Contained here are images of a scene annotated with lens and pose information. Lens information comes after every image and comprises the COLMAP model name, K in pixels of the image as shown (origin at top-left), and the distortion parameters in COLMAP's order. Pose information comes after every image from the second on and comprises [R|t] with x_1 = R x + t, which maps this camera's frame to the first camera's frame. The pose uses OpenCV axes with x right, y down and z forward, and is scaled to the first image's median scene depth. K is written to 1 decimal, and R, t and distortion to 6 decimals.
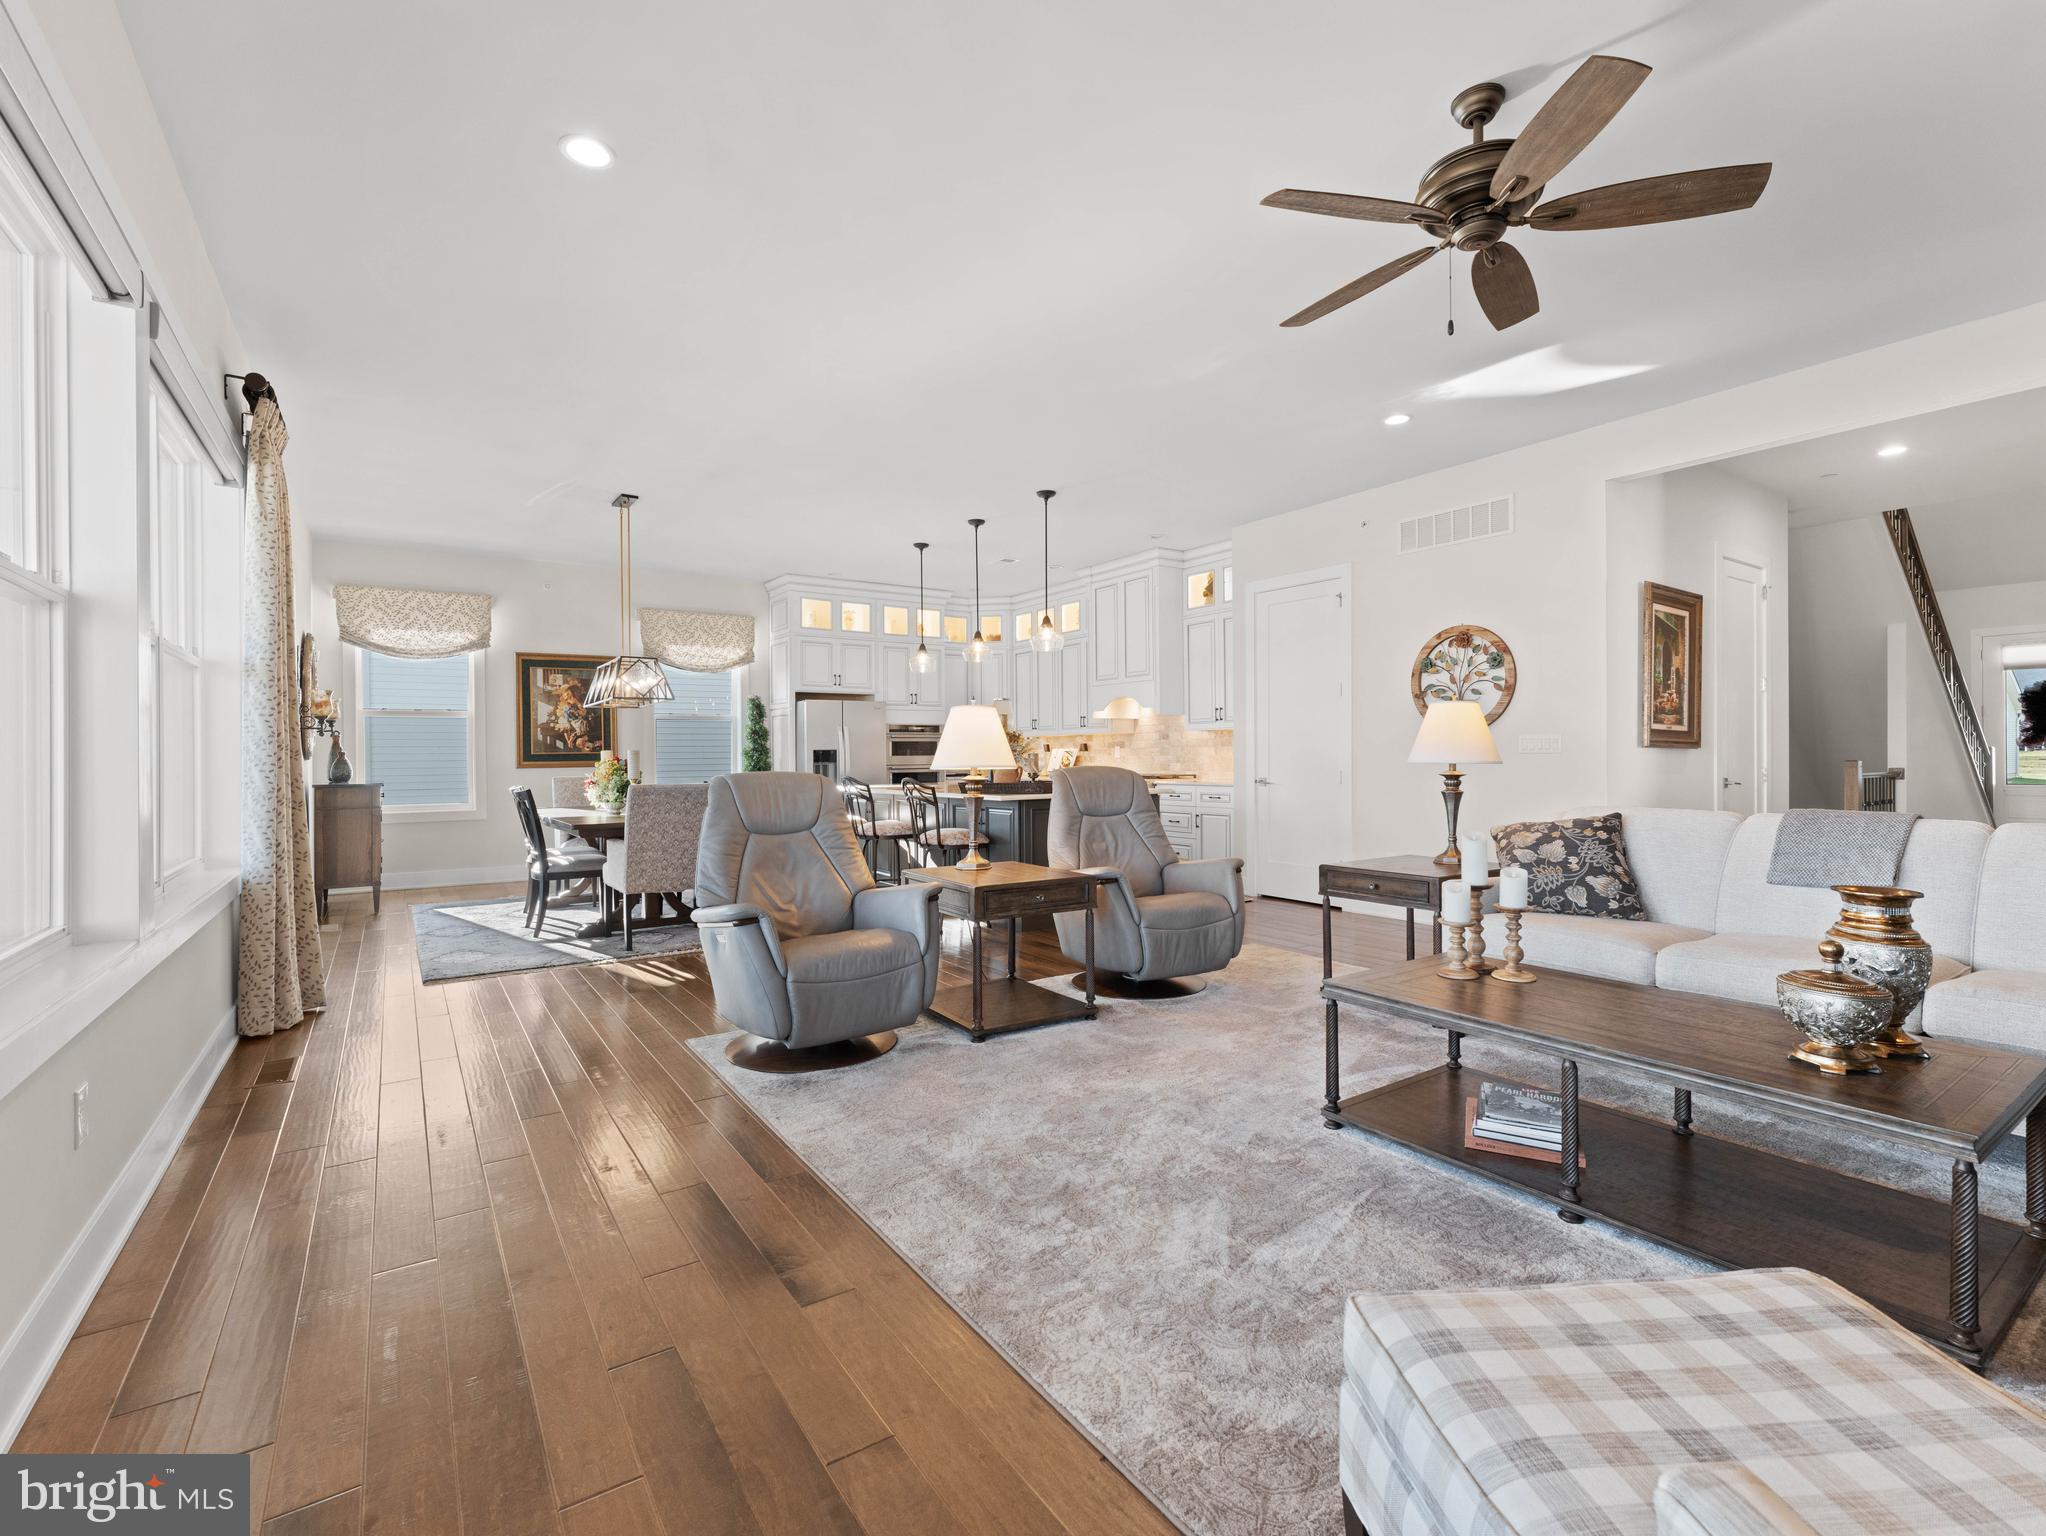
lens RADIAL K [[926.3, 0, 1020.2], [0, 926.3, 754.5], [0, 0, 1]] dist [-0.001346, 0.000271]
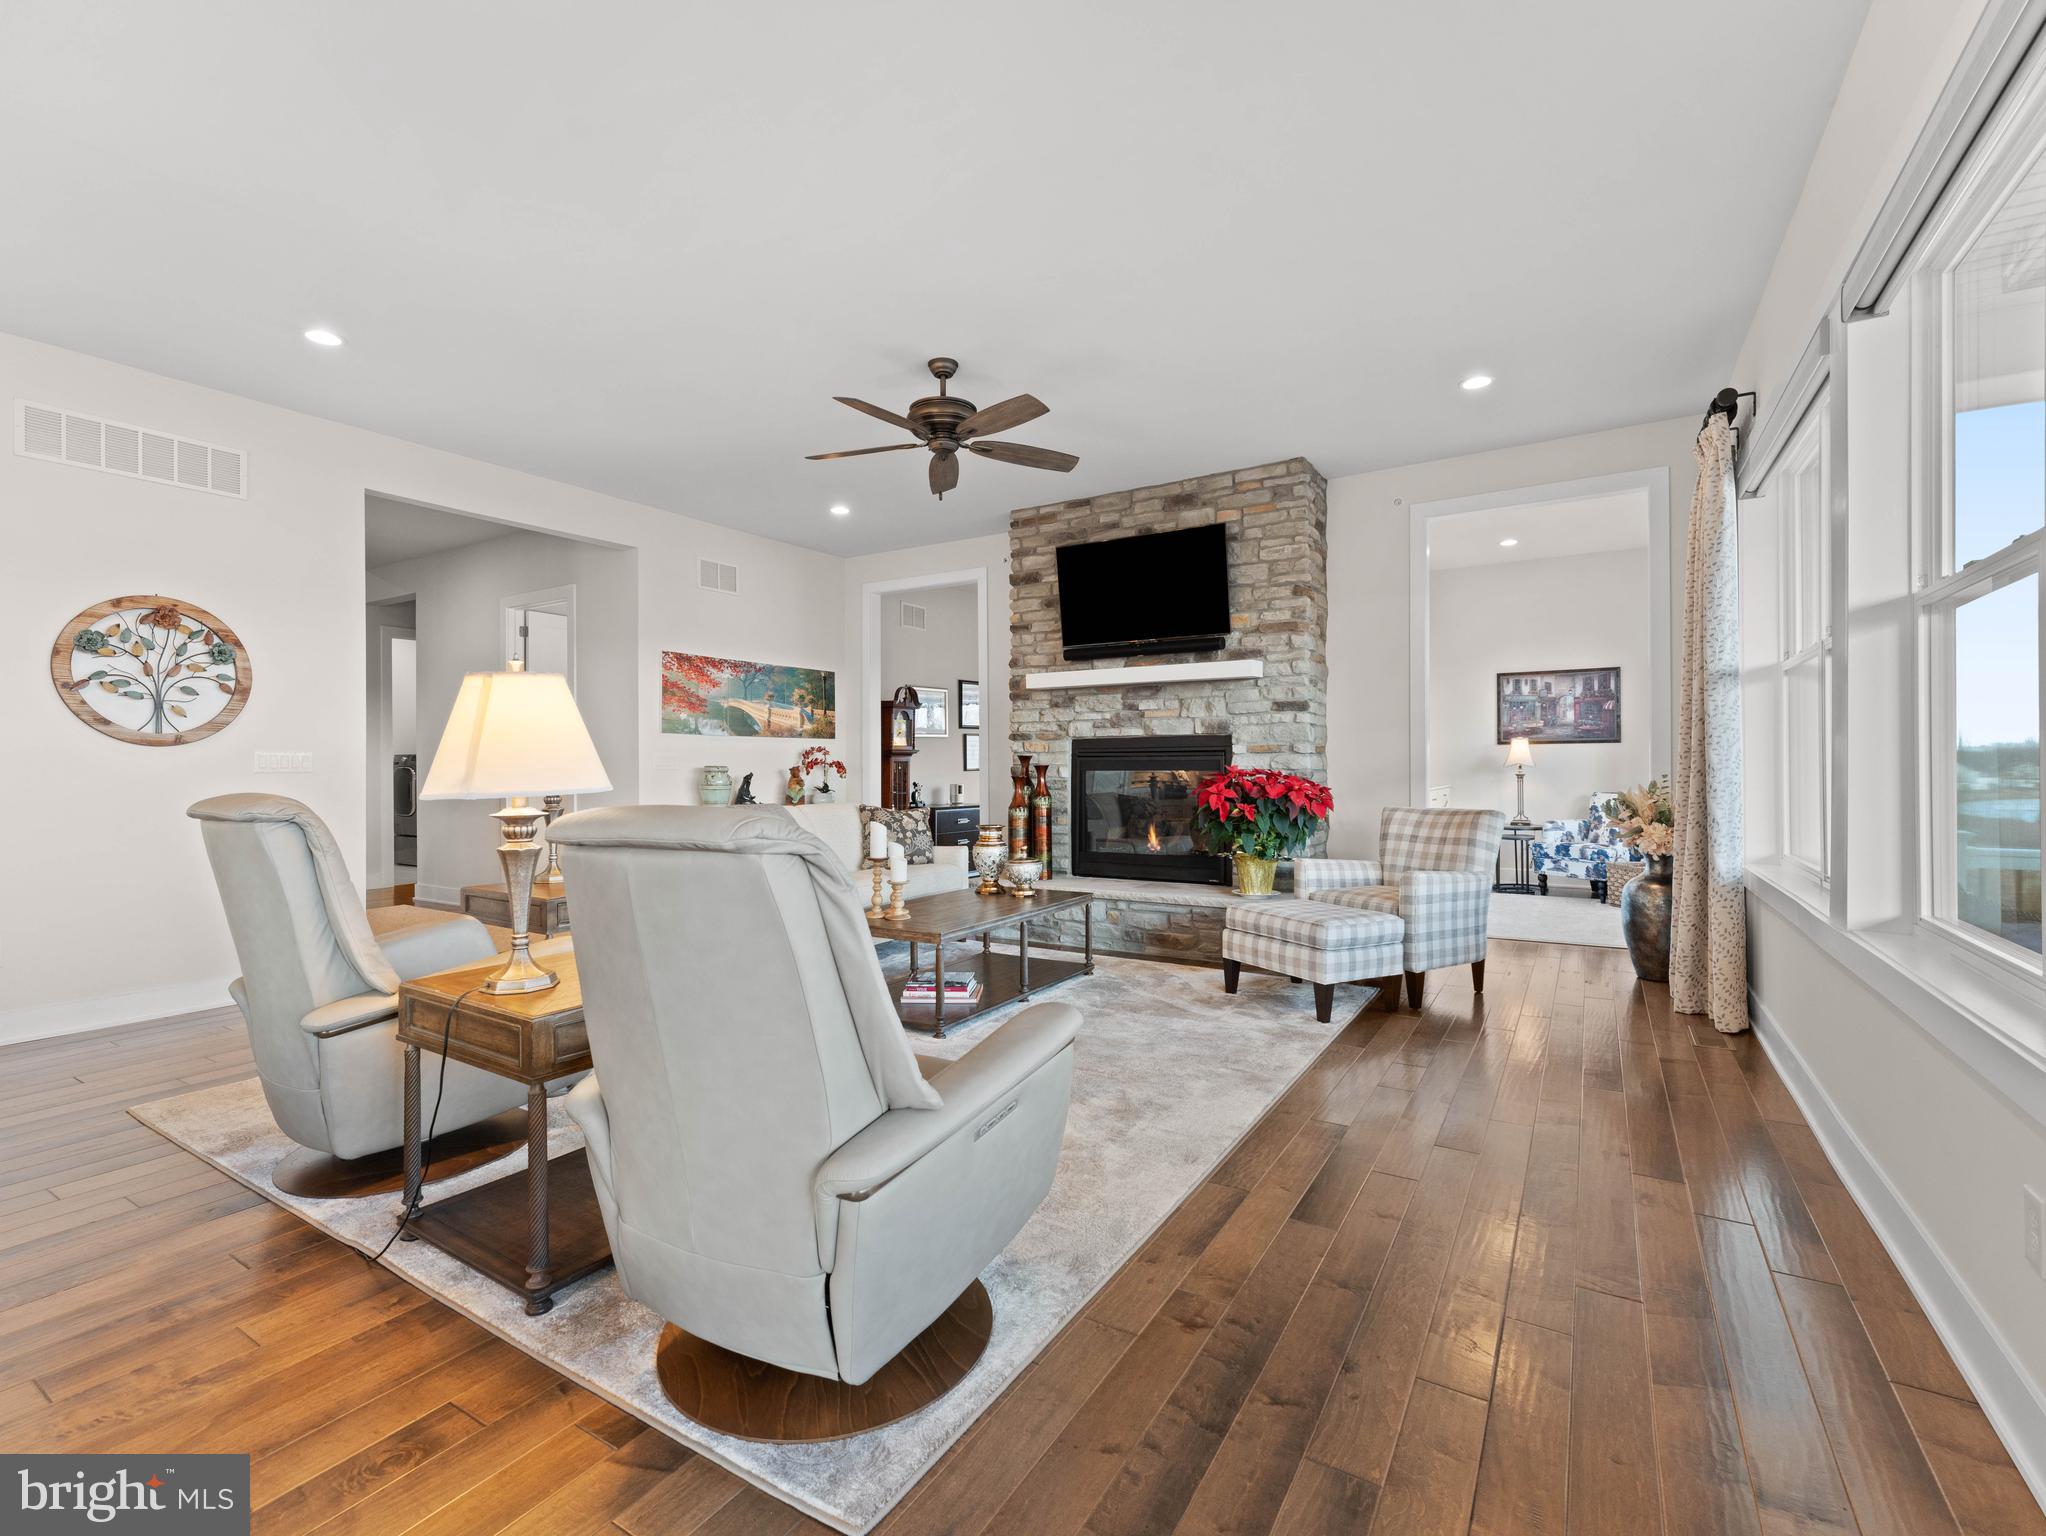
lens RADIAL K [[926.3, 0, 1015.3], [0, 926.3, 766.7], [0, 0, 1]] dist [-0.001346, 0.000271]
pose [[-0.406335, 0.008101, 0.913688, -0.322226], [0.007896, 0.999954, -0.005354, 0.001844], [-0.913690, 0.005039, -0.406380, 0.482575]]
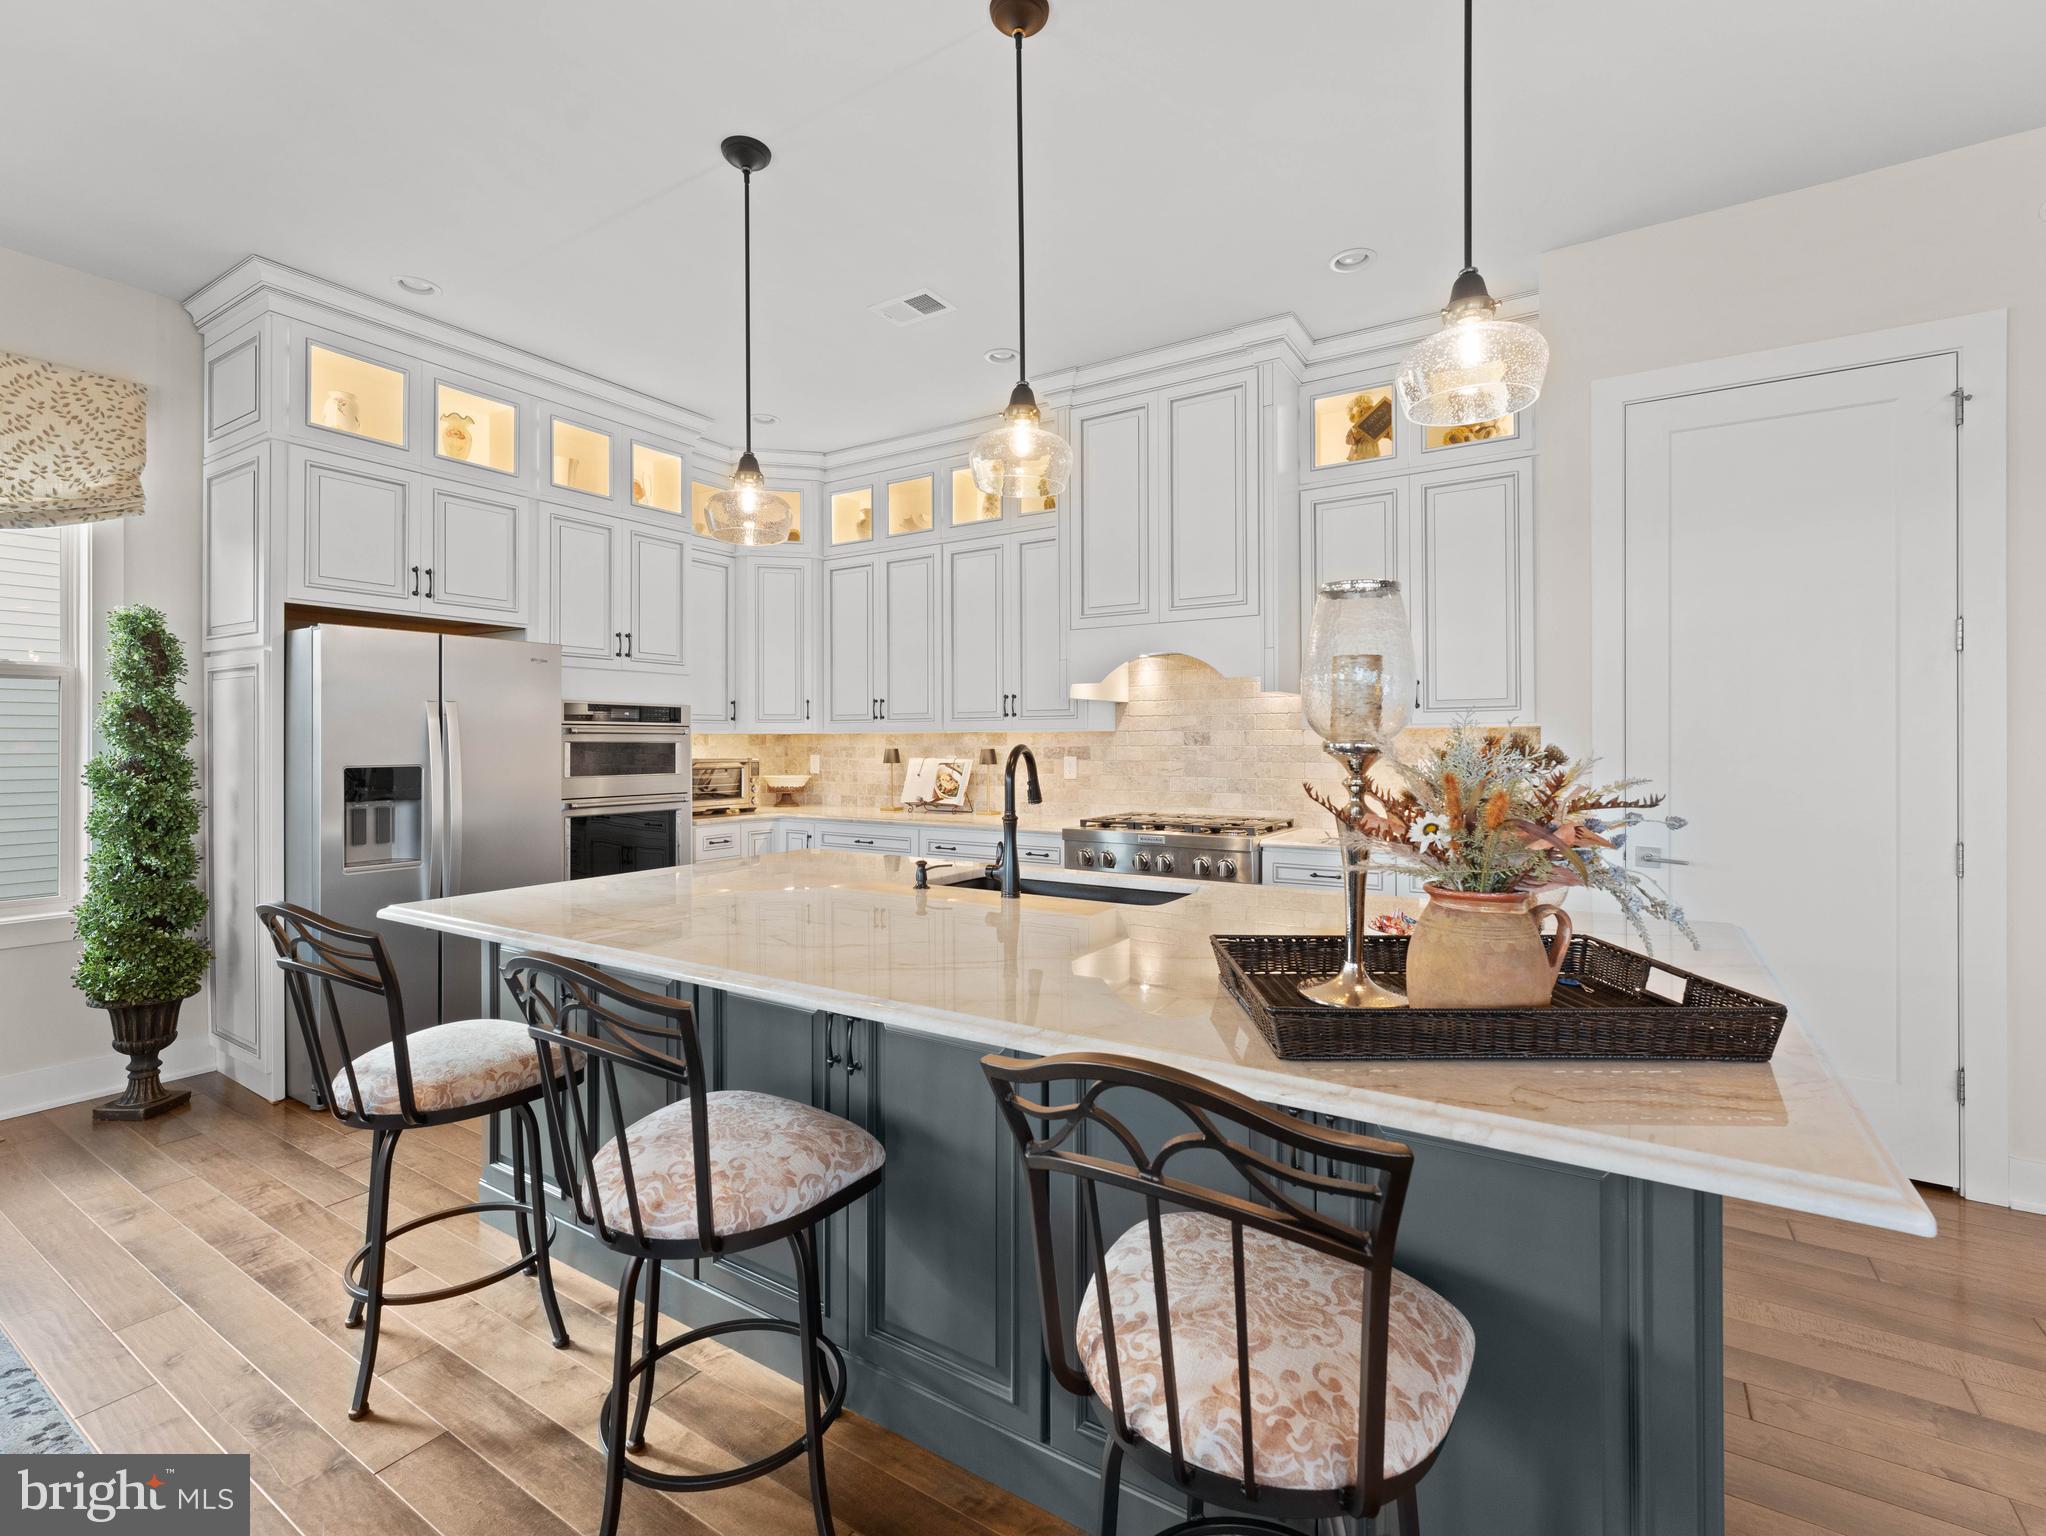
lens RADIAL K [[926.3, 0, 1026.4], [0, 926.3, 743.5], [0, 0, 1]] dist [-0.001346, 0.000271]
pose [[0.916381, 0.006654, 0.400252, -0.140627], [-0.006037, 0.999978, -0.002804, -0.016323], [-0.400261, 0.000153, 0.916401, 0.637051]]
